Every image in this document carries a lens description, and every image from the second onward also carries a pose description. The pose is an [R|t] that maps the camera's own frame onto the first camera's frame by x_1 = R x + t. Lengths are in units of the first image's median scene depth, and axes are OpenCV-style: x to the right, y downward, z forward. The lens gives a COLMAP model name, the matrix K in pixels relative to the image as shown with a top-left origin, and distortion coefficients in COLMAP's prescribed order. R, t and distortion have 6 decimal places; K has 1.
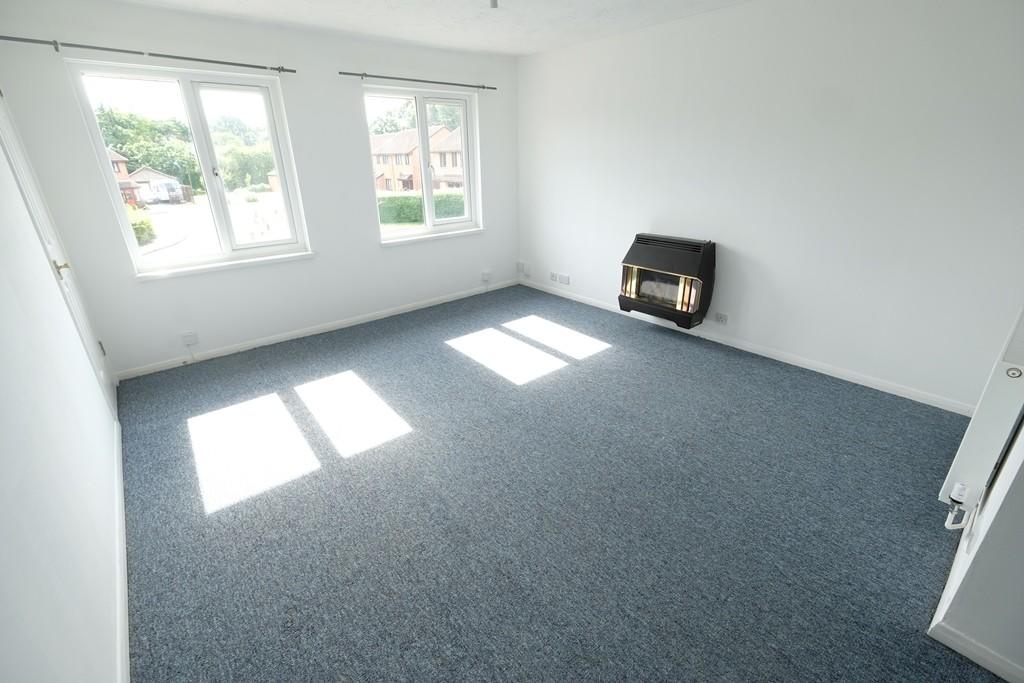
lens RADIAL K [[445.4, 0, 512.4], [0, 445.4, 338.5], [0, 0, 1]] dist [-0.002714, -0.000448]
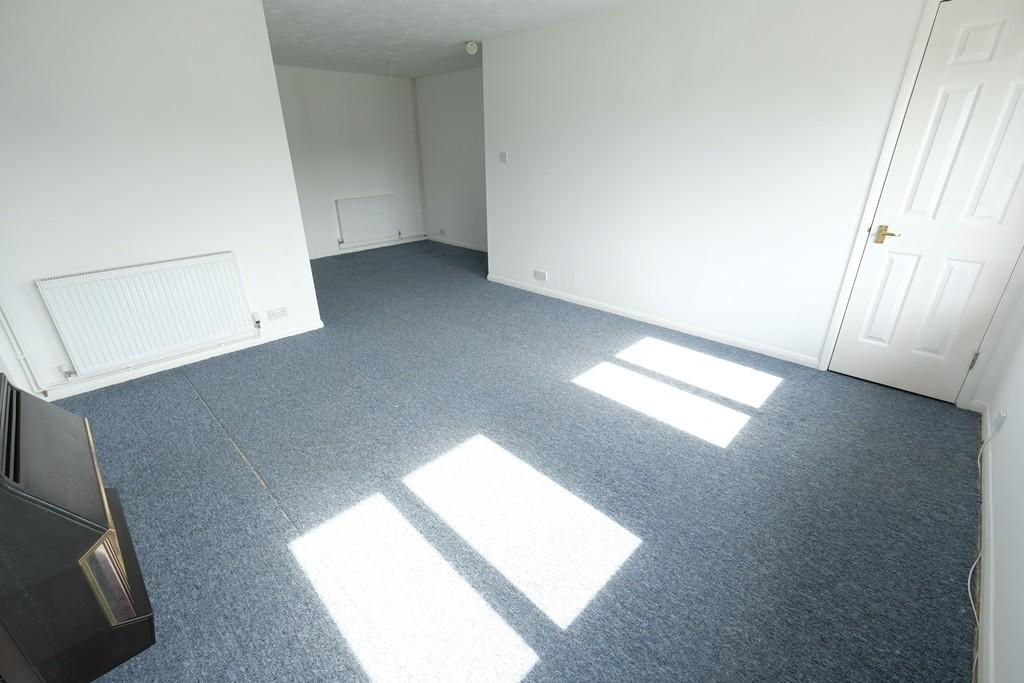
lens RADIAL K [[445.4, 0, 511.4], [0, 445.4, 339.2], [0, 0, 1]] dist [-0.002714, -0.000448]
pose [[-0.995094, 0.059613, -0.078960, 0.009171], [-0.014955, 0.698288, 0.715660, -0.584617], [0.097799, 0.713330, -0.693971, 1.445768]]
